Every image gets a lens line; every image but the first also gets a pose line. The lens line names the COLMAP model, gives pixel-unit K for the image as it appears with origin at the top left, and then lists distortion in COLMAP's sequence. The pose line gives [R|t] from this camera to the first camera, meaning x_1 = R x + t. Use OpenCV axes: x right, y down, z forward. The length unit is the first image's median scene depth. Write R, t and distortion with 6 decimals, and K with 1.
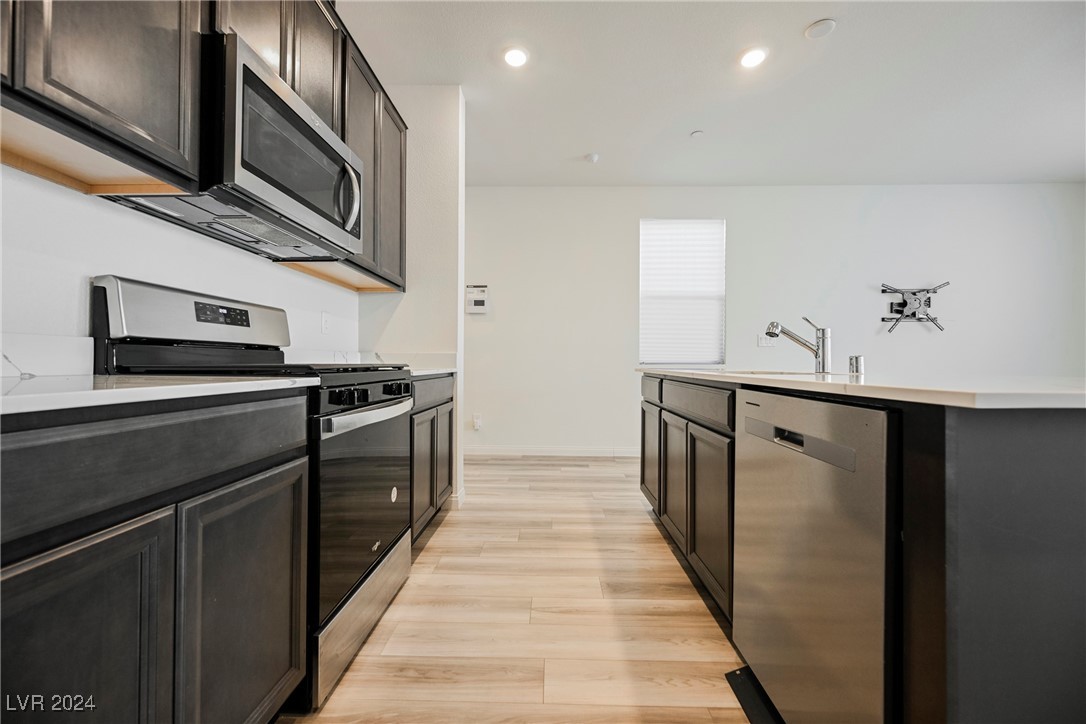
lens RADIAL K [[421.0, 0, 543.0], [0, 421.0, 362.0], [0, 0, 1]] dist [0.000063, 0.000070]
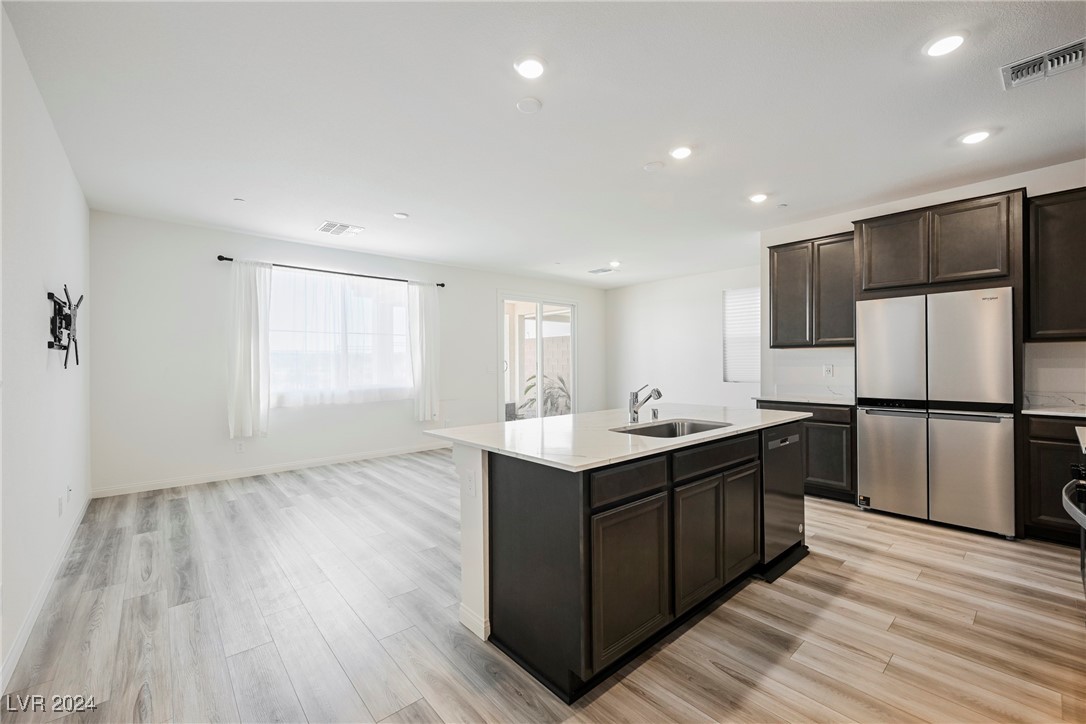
lens RADIAL K [[449.1, 0, 543.0], [0, 449.1, 362.0], [0, 0, 1]] dist [-0.001142, -0.000192]
pose [[-0.676845, -0.000826, 0.736125, -0.273438], [-0.001965, 0.999998, -0.000684, -0.191537], [-0.736123, -0.001910, -0.676845, 2.375051]]
